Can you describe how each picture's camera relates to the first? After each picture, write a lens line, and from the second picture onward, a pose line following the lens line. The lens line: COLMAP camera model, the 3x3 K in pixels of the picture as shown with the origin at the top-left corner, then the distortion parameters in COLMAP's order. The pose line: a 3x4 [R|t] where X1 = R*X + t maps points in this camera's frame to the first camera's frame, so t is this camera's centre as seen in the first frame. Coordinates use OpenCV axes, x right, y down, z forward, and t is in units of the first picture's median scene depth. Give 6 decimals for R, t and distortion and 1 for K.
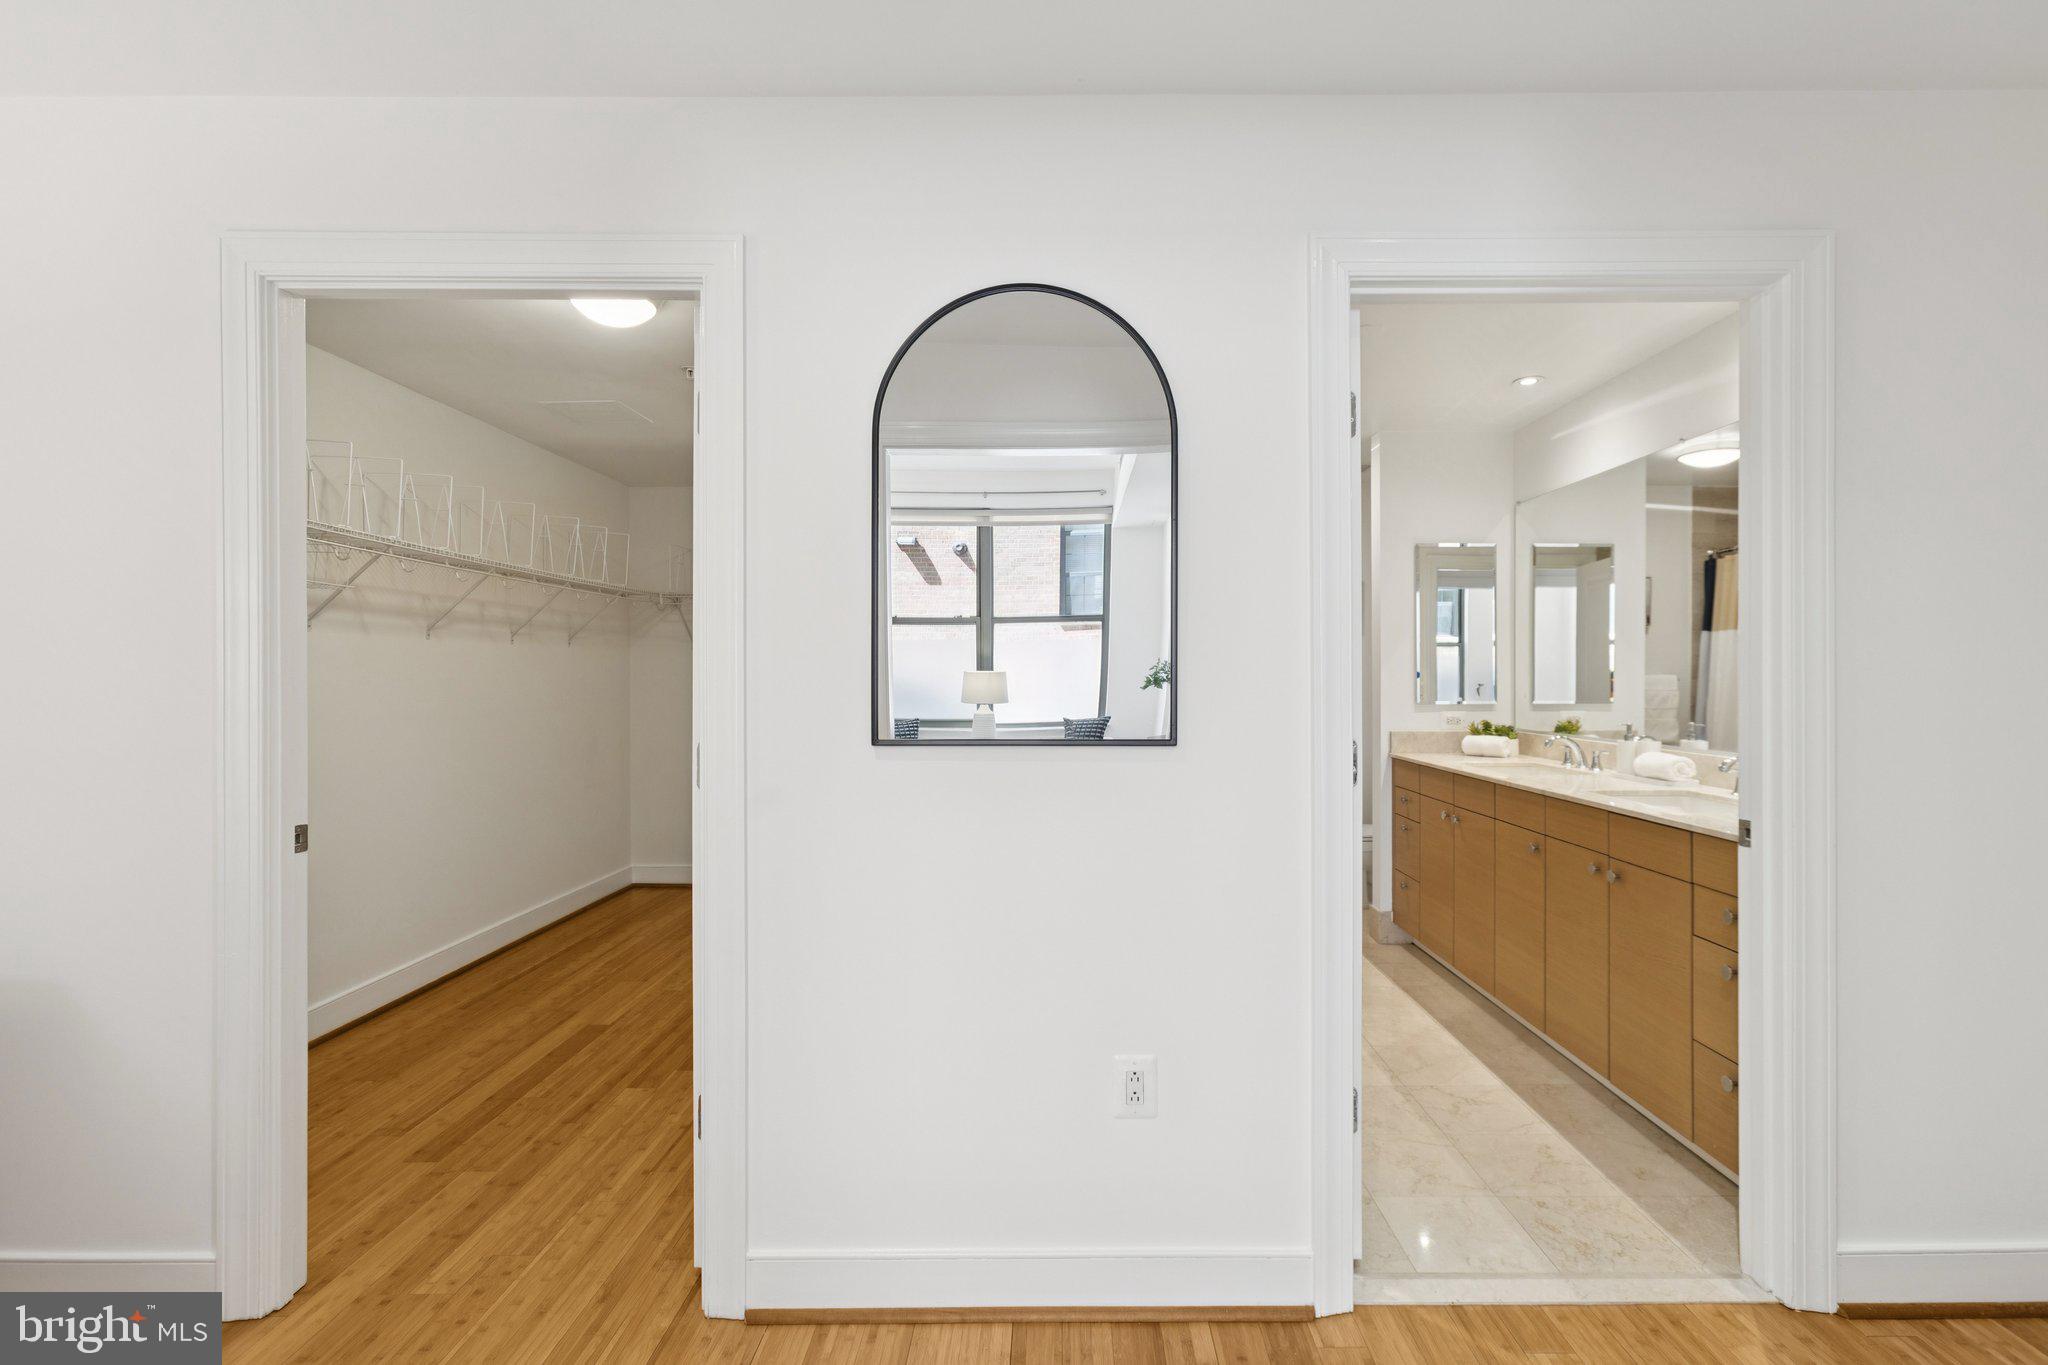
lens RADIAL K [[924.2, 0, 1042.7], [0, 924.2, 677.3], [0, 0, 1]] dist [0.011929, -0.000987]
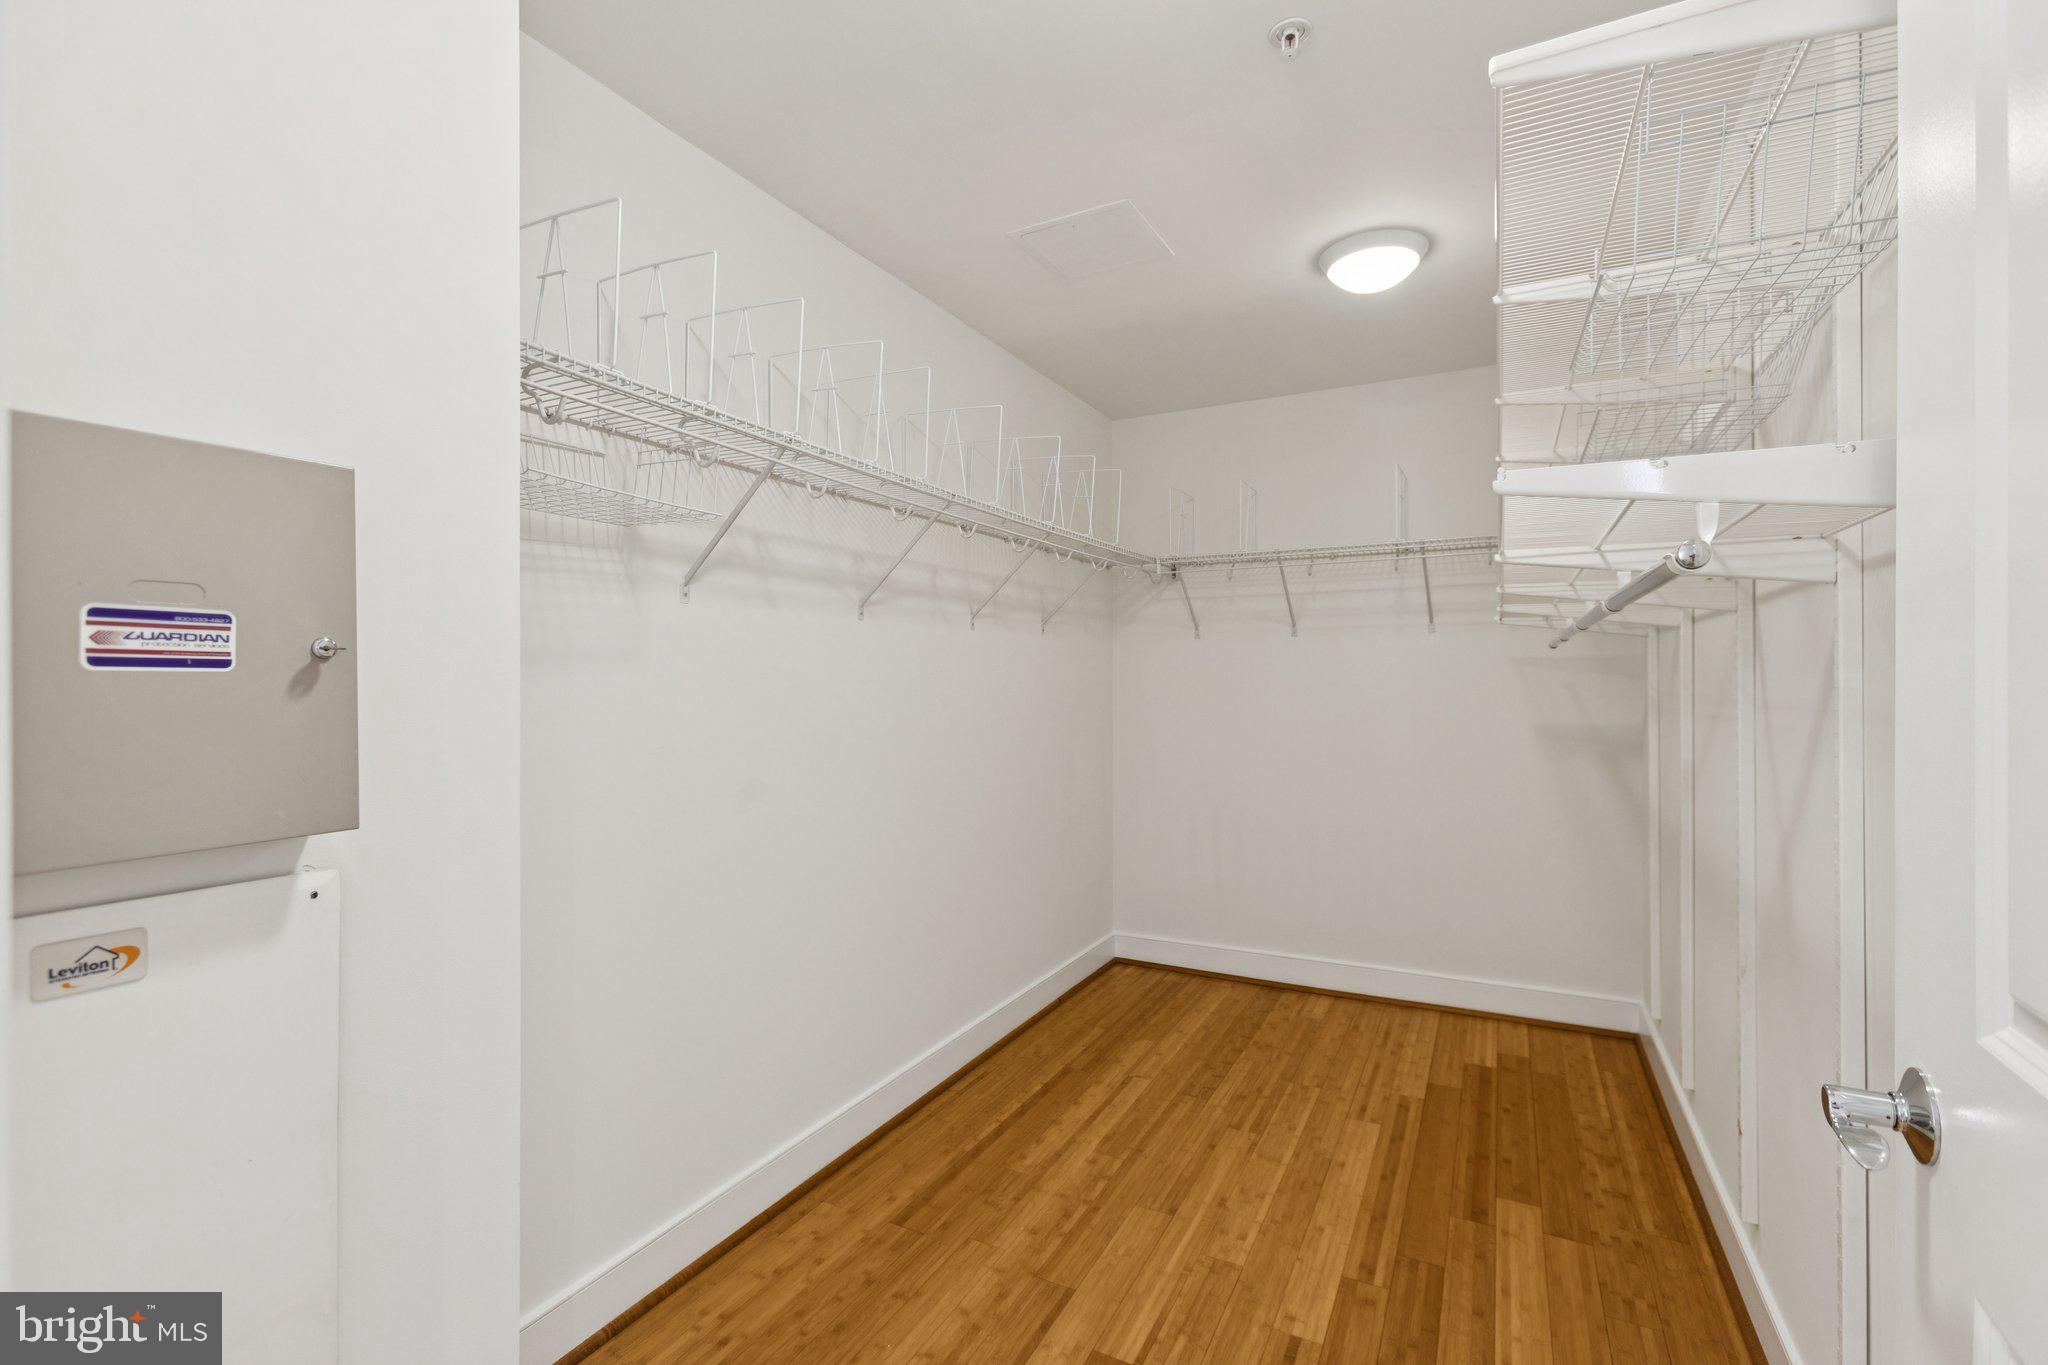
lens RADIAL K [[924.2, 0, 1024.3], [0, 924.2, 678.6], [0, 0, 1]] dist [0.011929, -0.000987]
pose [[0.890195, 0.000409, -0.455580, -0.255903], [-0.000209, 1.000000, 0.000488, 0.000548], [0.455580, -0.000339, 0.890195, 0.463602]]
